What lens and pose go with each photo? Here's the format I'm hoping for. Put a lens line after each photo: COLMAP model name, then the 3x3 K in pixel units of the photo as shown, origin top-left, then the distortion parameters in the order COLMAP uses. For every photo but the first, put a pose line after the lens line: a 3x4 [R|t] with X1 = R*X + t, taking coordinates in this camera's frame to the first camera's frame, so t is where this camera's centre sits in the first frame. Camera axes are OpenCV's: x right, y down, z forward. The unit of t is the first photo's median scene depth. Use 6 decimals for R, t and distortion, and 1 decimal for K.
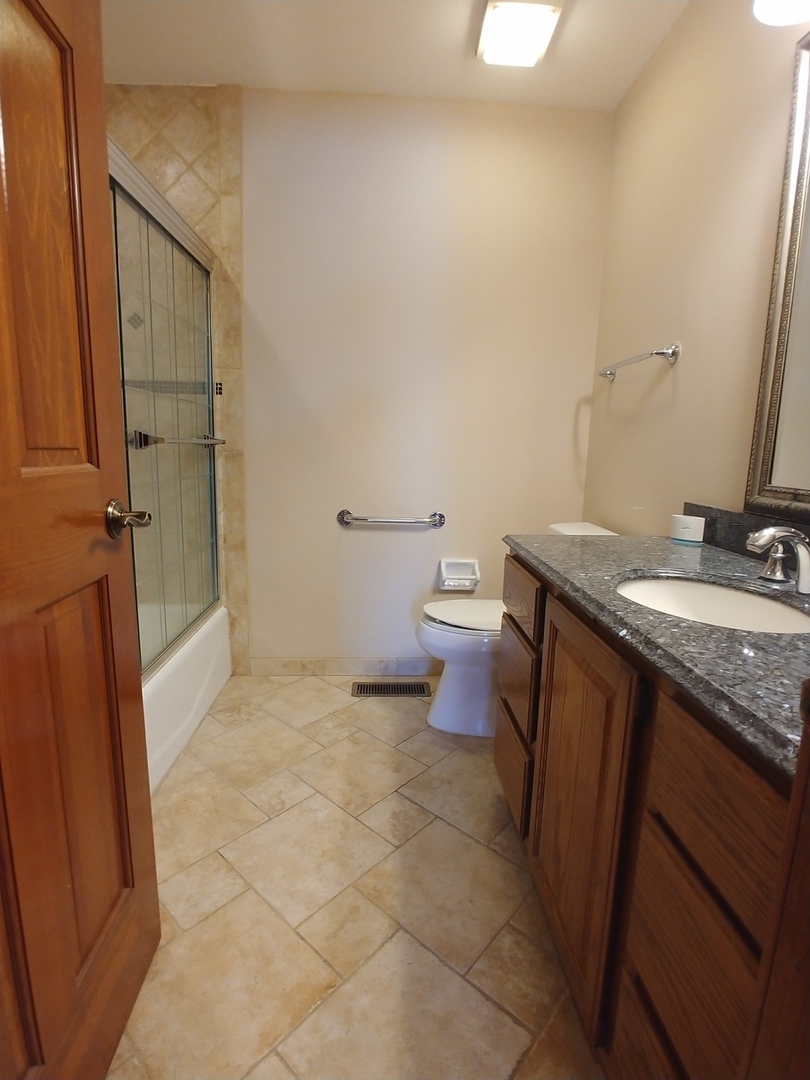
lens RADIAL K [[526.6, 0, 408.2], [0, 526.6, 530.8], [0, 0, 1]] dist [-0.035144, 0.009066]
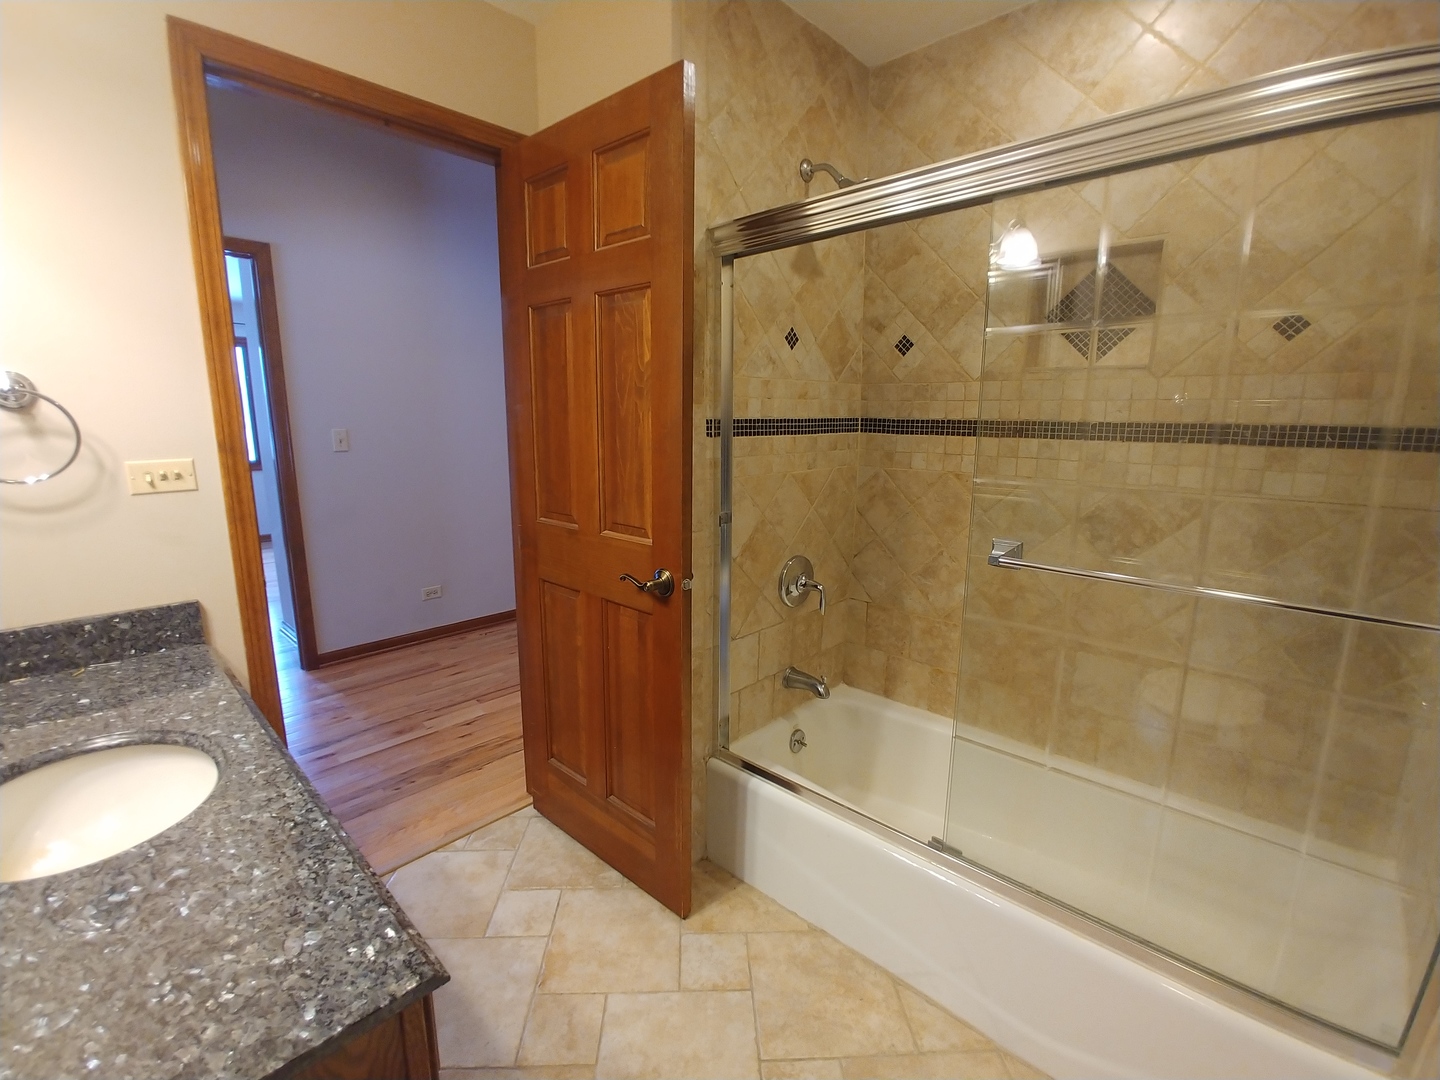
lens RADIAL K [[627.2, 0, 715.7], [0, 627.2, 529.3], [0, 0, 1]] dist [-0.034404, 0.004590]
pose [[-0.716579, 0.100555, -0.690219, 0.218816], [-0.131362, 0.952391, 0.275129, -0.282905], [0.685024, 0.287820, -0.669255, 0.961531]]
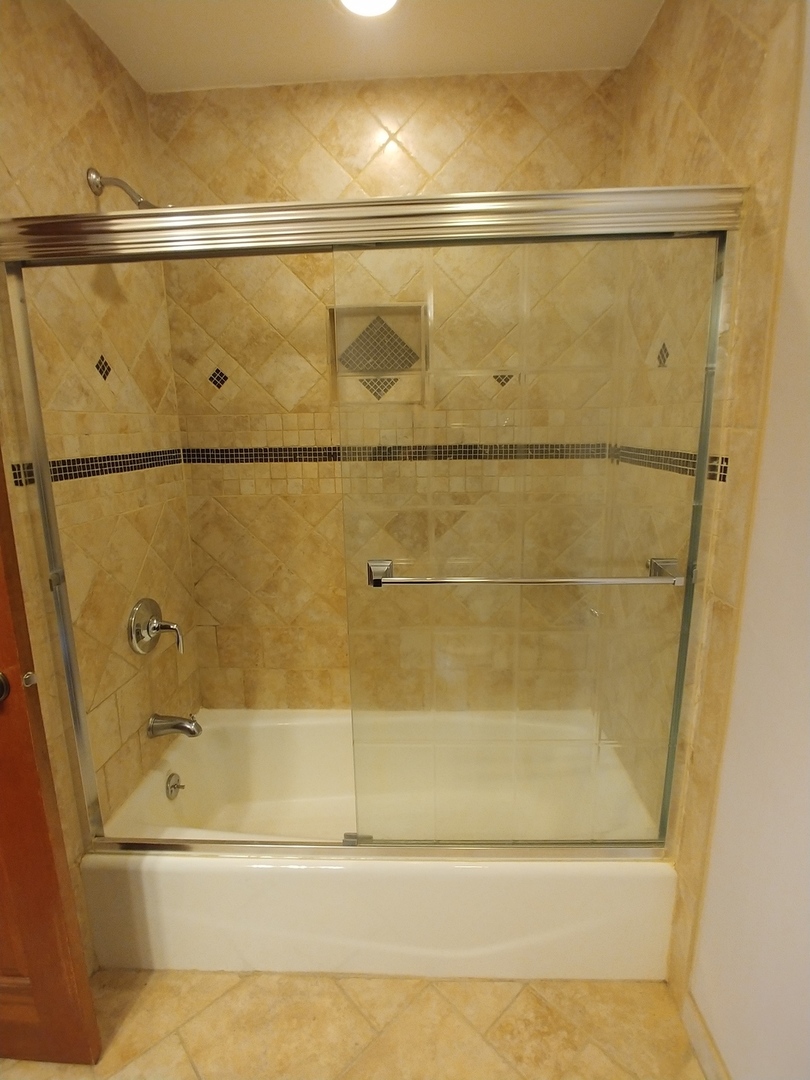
lens RADIAL K [[526.6, 0, 408.2], [0, 526.6, 530.8], [0, 0, 1]] dist [-0.035144, 0.009066]
pose [[-0.085186, 0.167888, -0.982119, 0.157026], [-0.144854, 0.973142, 0.178918, -0.282787], [0.985779, 0.157505, -0.058579, 0.815445]]
